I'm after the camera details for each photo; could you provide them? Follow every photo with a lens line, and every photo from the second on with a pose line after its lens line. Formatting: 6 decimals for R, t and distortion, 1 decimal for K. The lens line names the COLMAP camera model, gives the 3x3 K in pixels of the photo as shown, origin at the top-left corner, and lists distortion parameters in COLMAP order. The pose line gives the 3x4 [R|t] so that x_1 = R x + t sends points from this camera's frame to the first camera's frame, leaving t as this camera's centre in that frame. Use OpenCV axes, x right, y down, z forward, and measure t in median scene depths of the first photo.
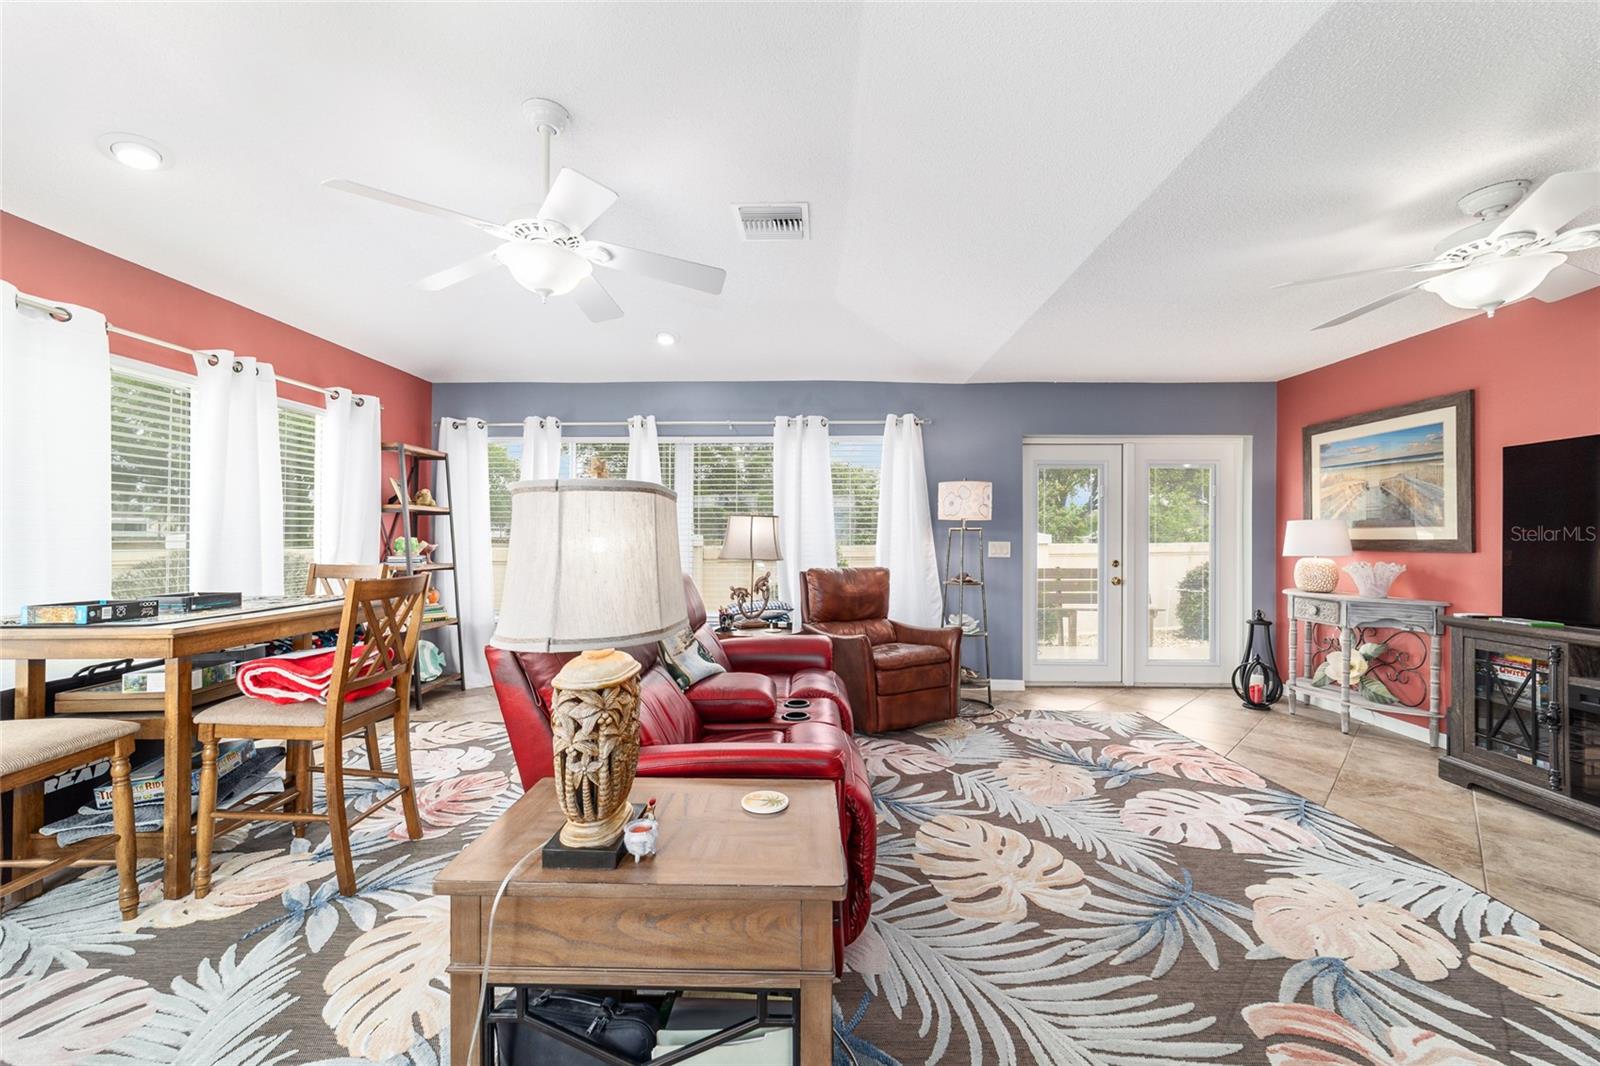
lens RADIAL K [[614.5, 0, 798.8], [0, 614.5, 538.3], [0, 0, 1]] dist [-0.014896, 0.007428]
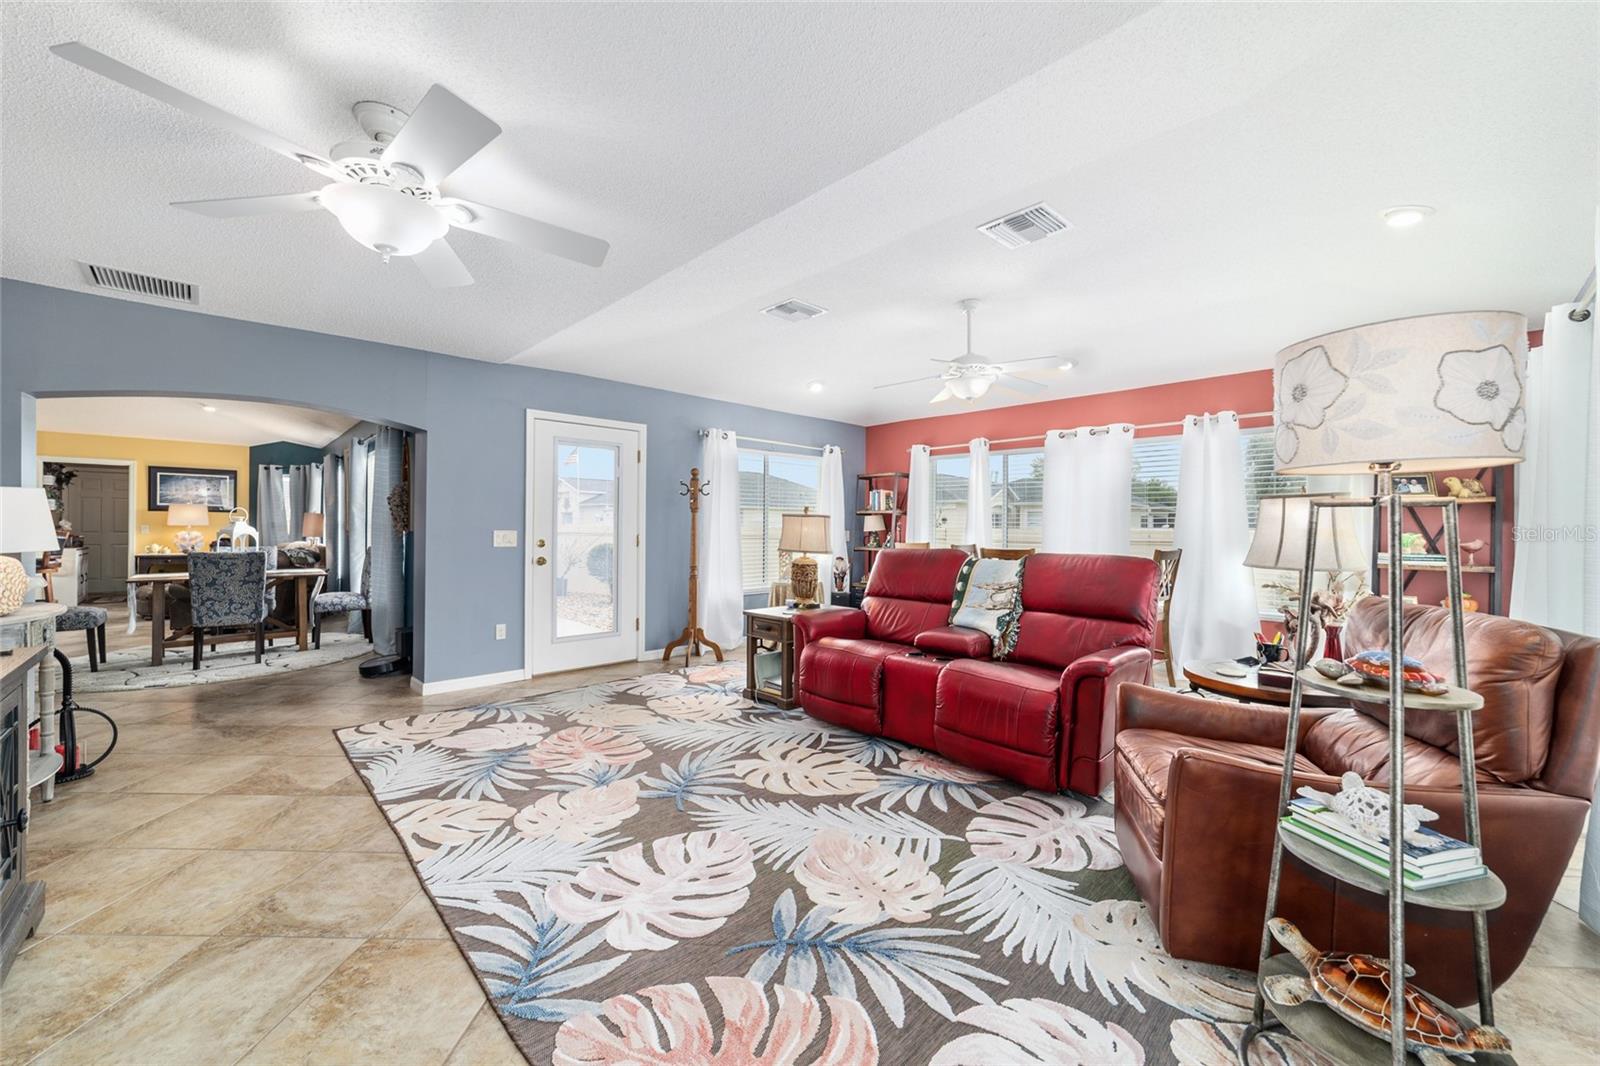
lens RADIAL K [[614.5, 0, 785.0], [0, 614.5, 527.2], [0, 0, 1]] dist [-0.014896, 0.007428]
pose [[-0.716240, -0.008184, -0.697806, 1.036369], [-0.010812, 0.999941, -0.000629, 0.001937], [0.697770, 0.007094, -0.716287, 1.557920]]
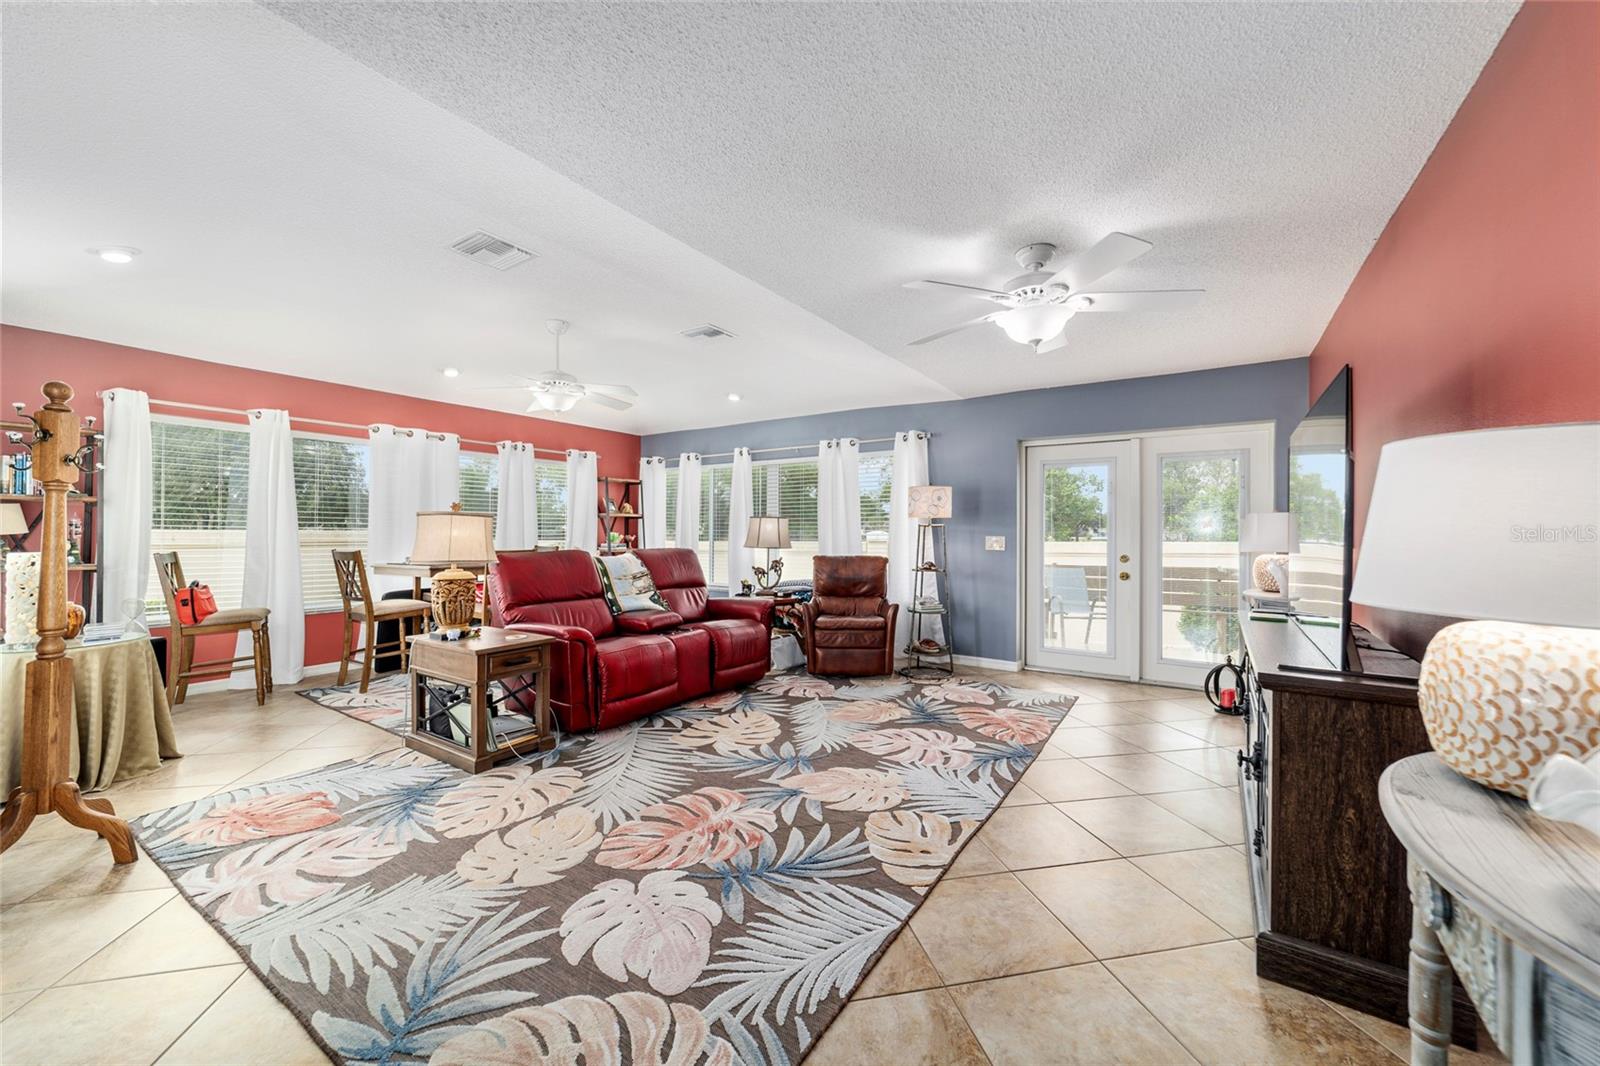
lens RADIAL K [[614.5, 0, 807.2], [0, 614.5, 528.7], [0, 0, 1]] dist [-0.014896, 0.007428]
pose [[0.848201, -0.003283, -0.529664, 1.090354], [-0.004030, 0.999912, -0.012651, 0.011990], [0.529659, 0.012865, 0.848113, -0.229943]]
